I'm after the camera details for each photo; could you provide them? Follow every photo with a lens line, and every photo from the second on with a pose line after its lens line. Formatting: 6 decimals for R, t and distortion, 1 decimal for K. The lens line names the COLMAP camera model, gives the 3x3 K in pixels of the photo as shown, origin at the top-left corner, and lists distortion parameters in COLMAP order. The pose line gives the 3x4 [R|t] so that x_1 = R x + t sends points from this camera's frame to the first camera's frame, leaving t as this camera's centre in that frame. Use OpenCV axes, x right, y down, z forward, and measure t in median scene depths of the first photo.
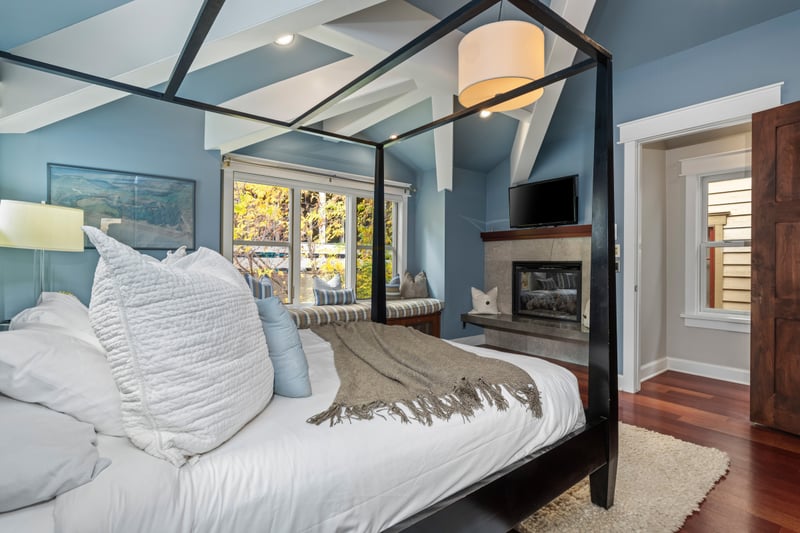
lens RADIAL K [[392.9, 0, 400.3], [0, 392.9, 264.6], [0, 0, 1]] dist [-0.000484, -0.000107]
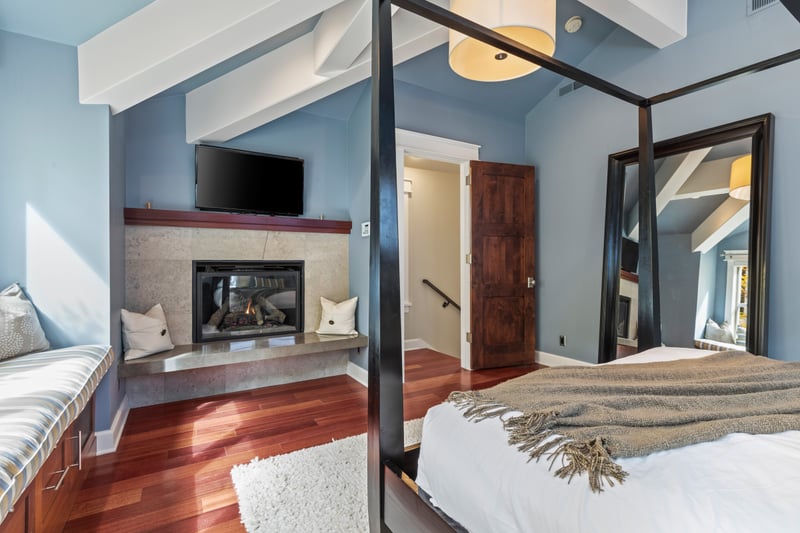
lens RADIAL K [[367.7, 0, 399.0], [0, 367.7, 265.0], [0, 0, 1]] dist [0.000538, -0.000094]
pose [[0.130384, -0.006479, 0.991442, -0.309521], [0.008692, 0.999948, 0.005392, -0.001203], [-0.991425, 0.007914, 0.130434, 0.669305]]
